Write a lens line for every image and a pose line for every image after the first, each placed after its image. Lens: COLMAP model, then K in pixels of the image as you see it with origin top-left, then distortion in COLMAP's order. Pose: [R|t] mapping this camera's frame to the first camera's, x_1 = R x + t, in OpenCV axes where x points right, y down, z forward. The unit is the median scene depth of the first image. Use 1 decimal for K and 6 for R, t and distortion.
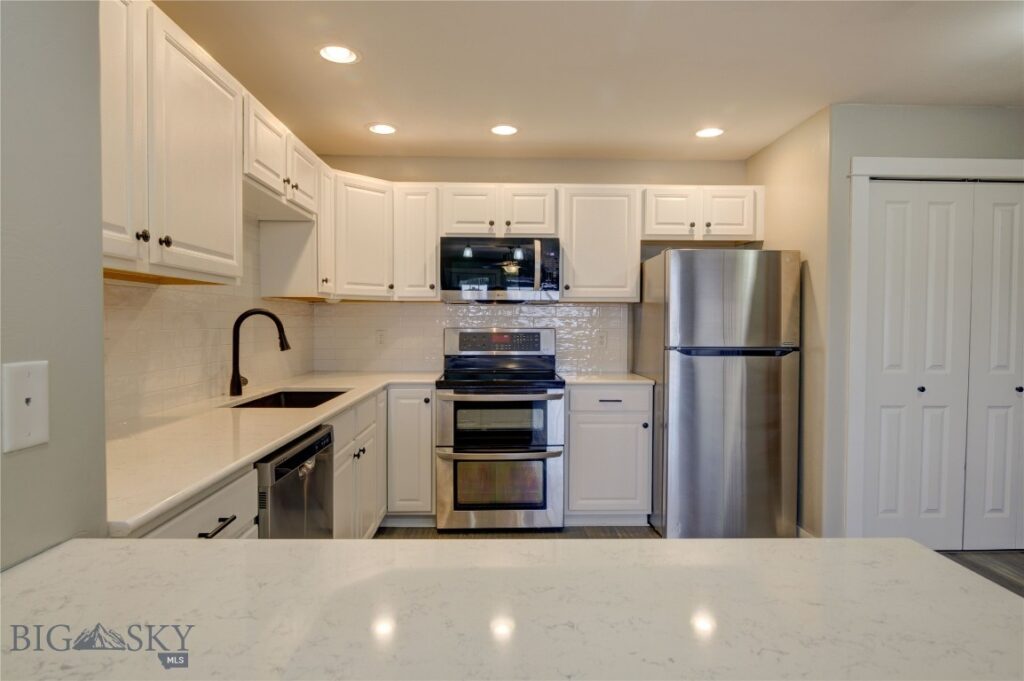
lens RADIAL K [[599.9, 0, 513.1], [0, 599.9, 335.4], [0, 0, 1]] dist [-0.004694, 0.002274]
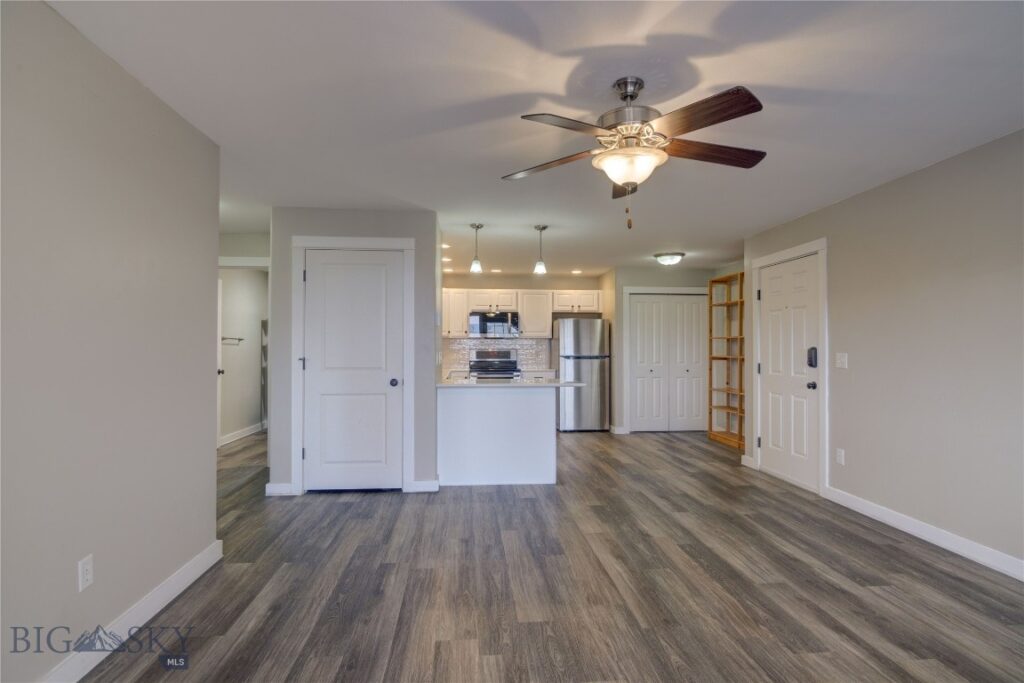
lens RADIAL K [[542.9, 0, 506.6], [0, 542.9, 338.7], [0, 0, 1]] dist [-0.014823, -0.000362]
pose [[0.998203, -0.000205, 0.059928, -0.100912], [0.002839, 0.999033, -0.043864, 0.042568], [-0.059861, 0.043955, 0.997238, -1.174019]]
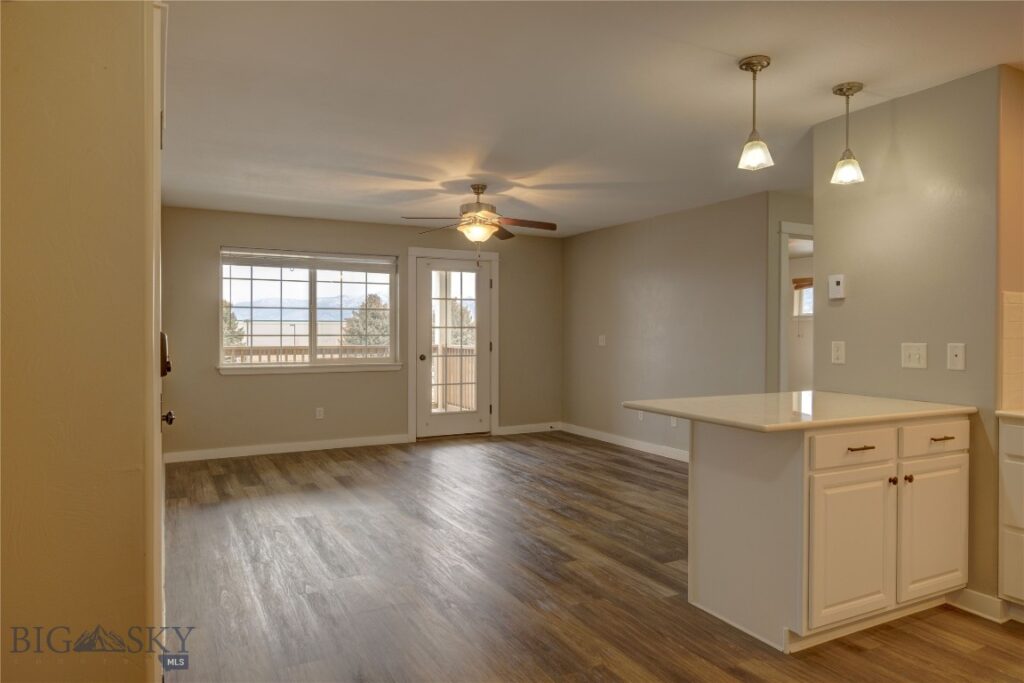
lens RADIAL K [[659.4, 0, 519.8], [0, 659.4, 335.1], [0, 0, 1]] dist [-0.008111, 0.000508]
pose [[-0.887180, -0.003639, -0.461410, 0.644334], [-0.018615, 0.999437, 0.027910, -0.011061], [0.461049, 0.033351, -0.886748, 0.714130]]
